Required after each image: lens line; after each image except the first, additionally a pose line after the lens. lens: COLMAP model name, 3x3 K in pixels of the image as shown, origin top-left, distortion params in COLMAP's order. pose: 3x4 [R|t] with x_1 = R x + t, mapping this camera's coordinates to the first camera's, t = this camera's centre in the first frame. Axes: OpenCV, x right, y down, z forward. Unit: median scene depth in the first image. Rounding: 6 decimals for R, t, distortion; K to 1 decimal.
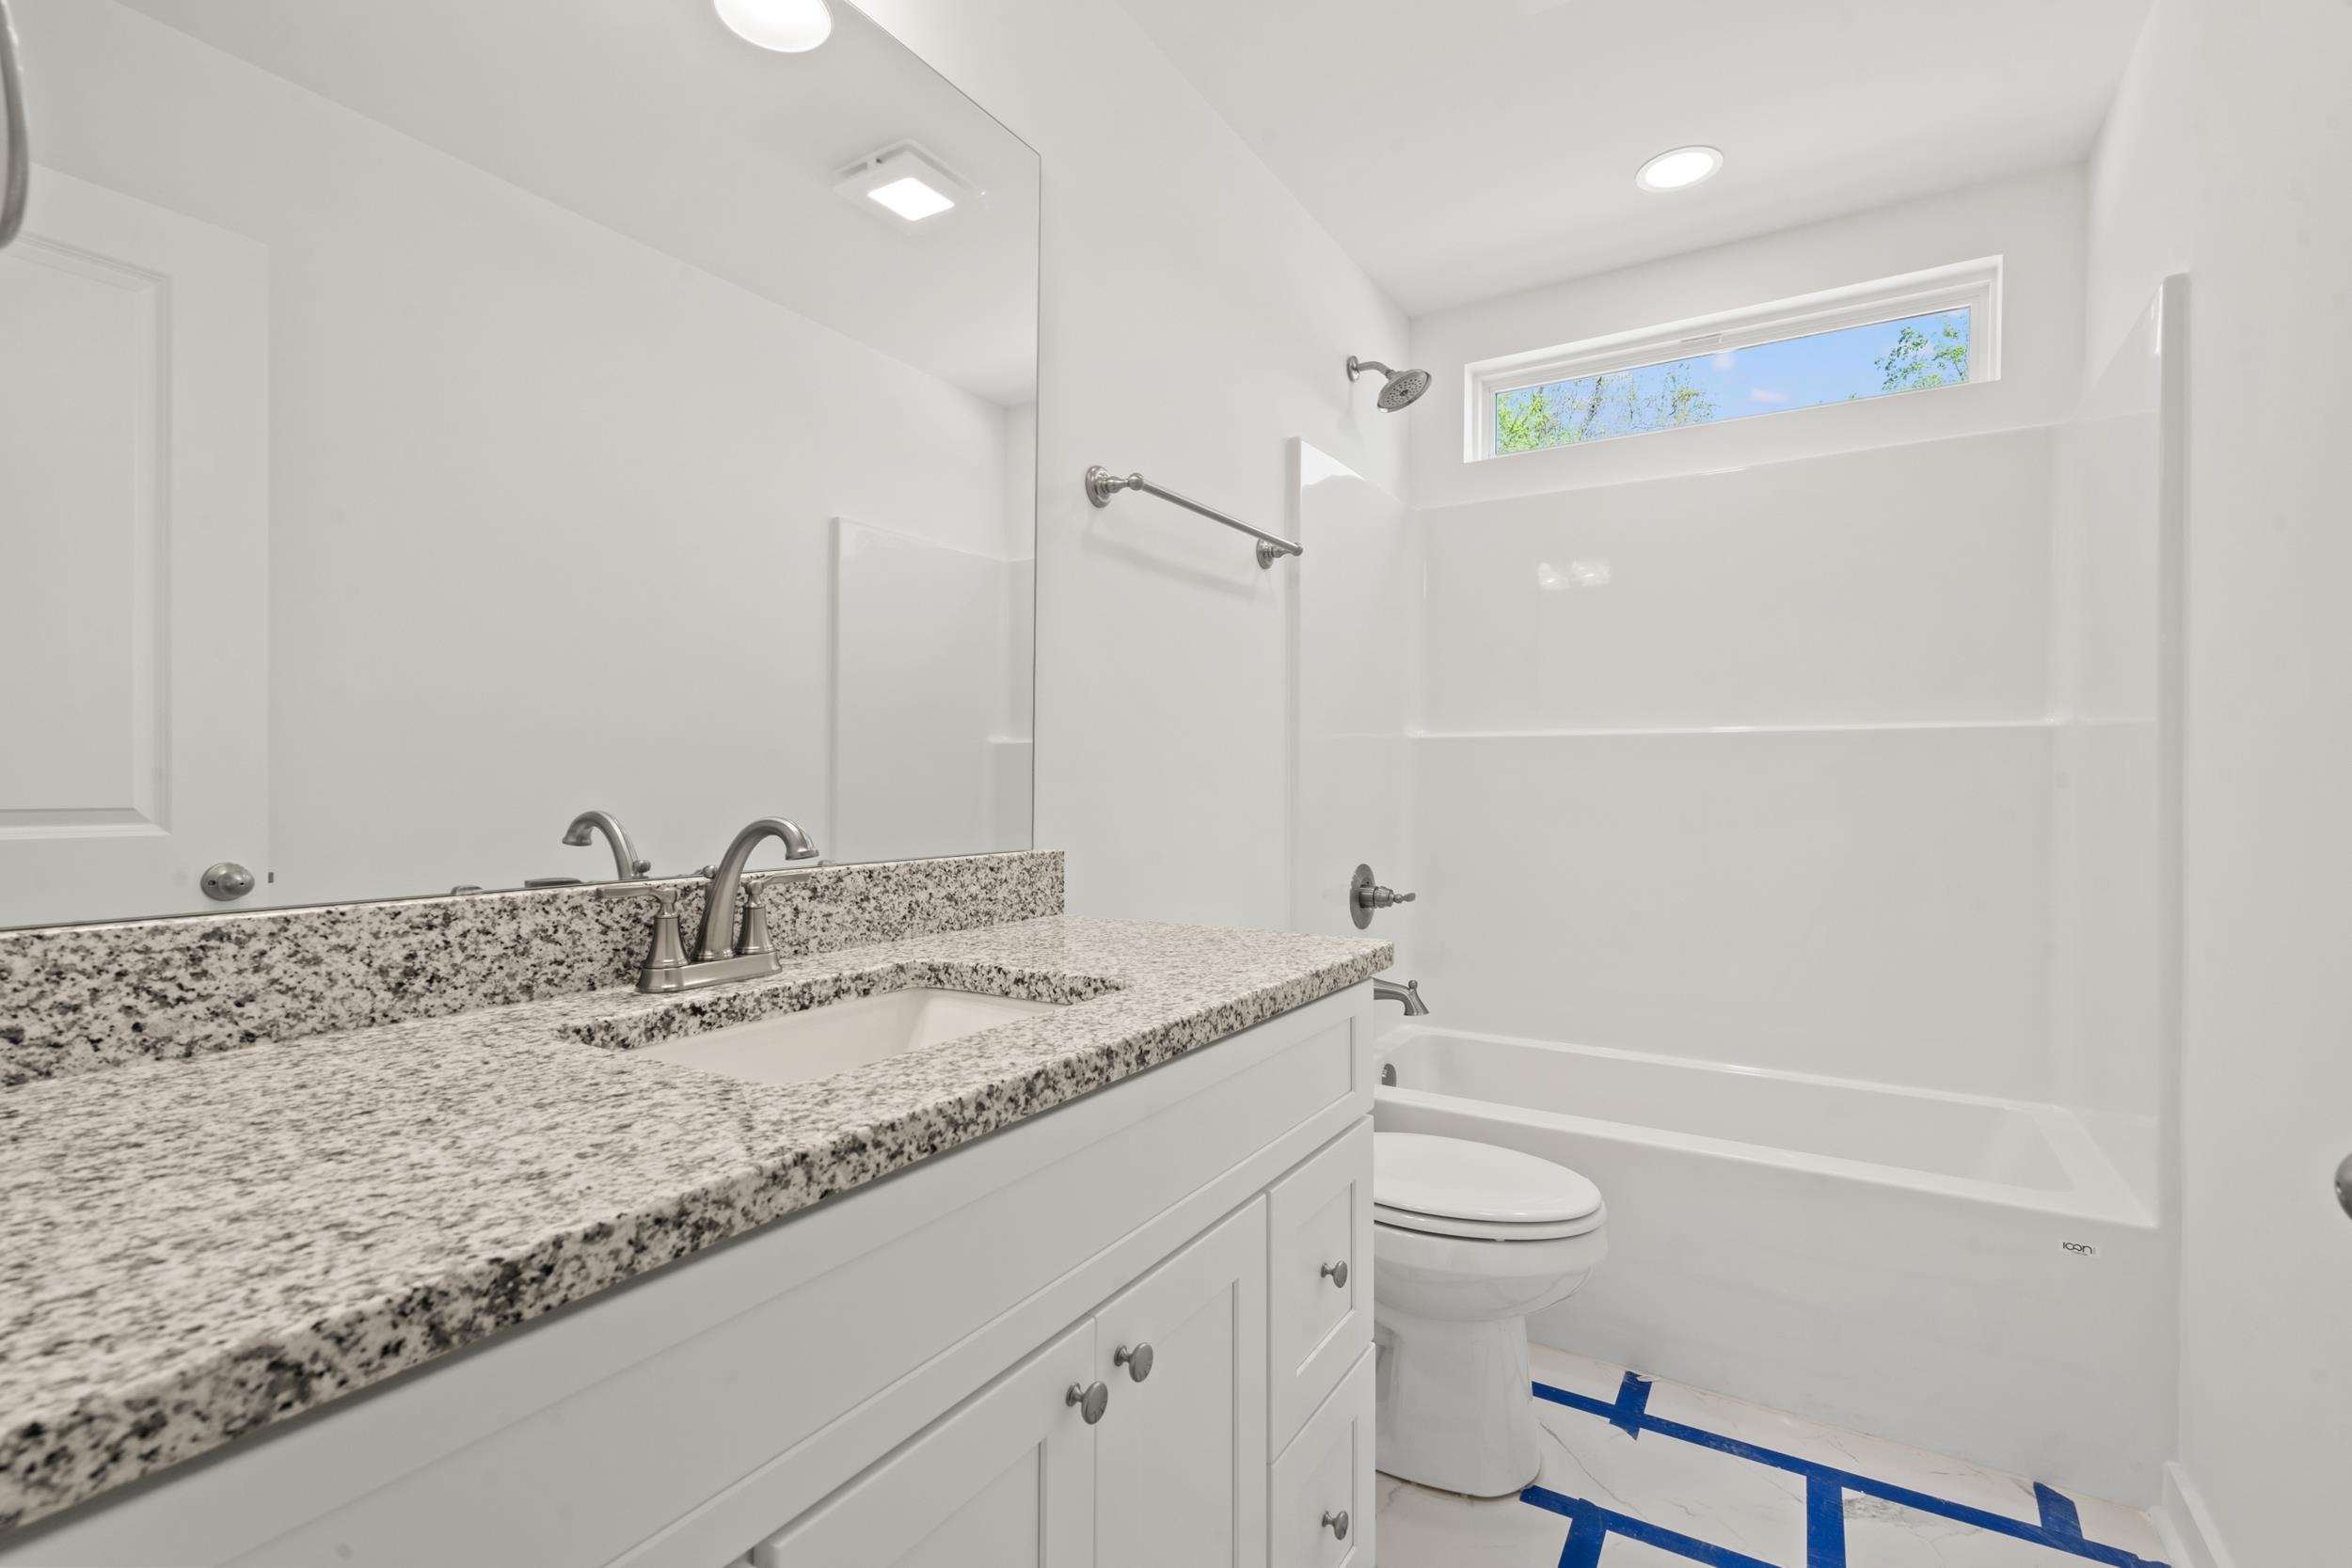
lens RADIAL K [[1074.3, 0, 1175.3], [0, 1074.3, 786.1], [0, 0, 1]] dist [-0.001152, 0.001264]
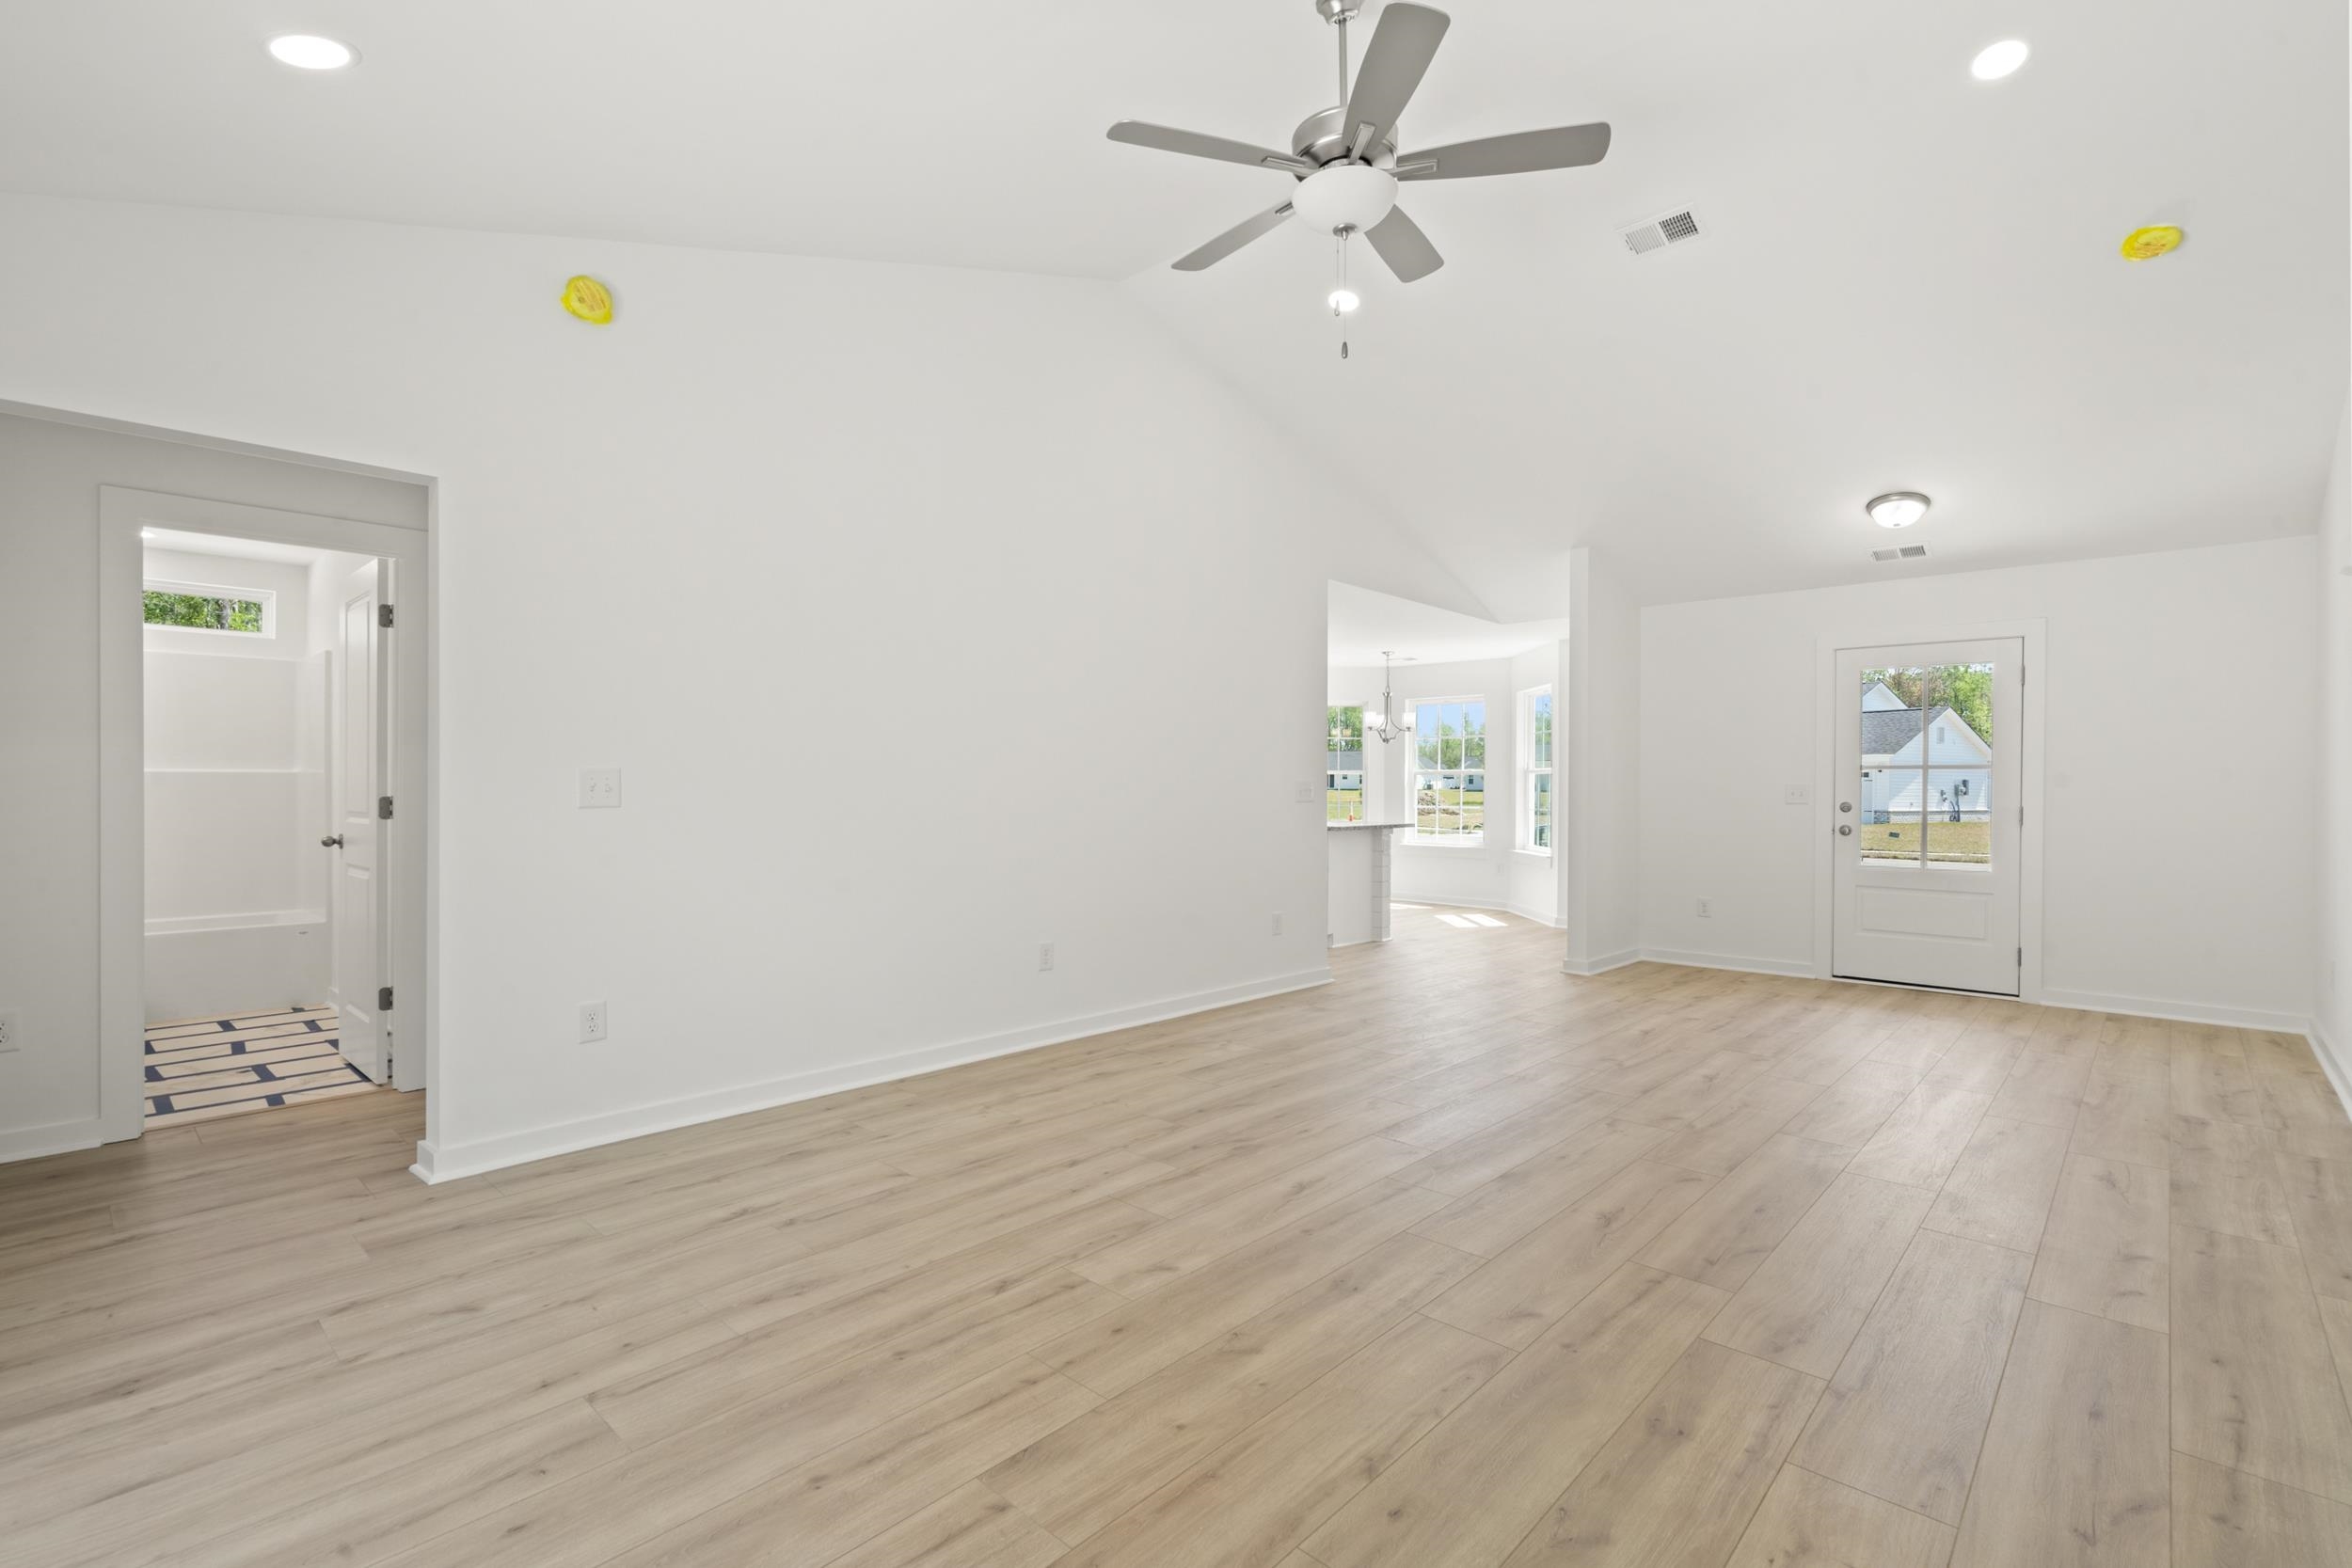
lens RADIAL K [[1074.3, 0, 1195.6], [0, 1074.3, 792.0], [0, 0, 1]] dist [-0.001152, 0.001264]
pose [[0.194938, -0.000305, 0.980815, -1.315572], [0.009560, 0.999953, -0.001589, 0.014828], [-0.980769, 0.009687, 0.194932, -1.650458]]
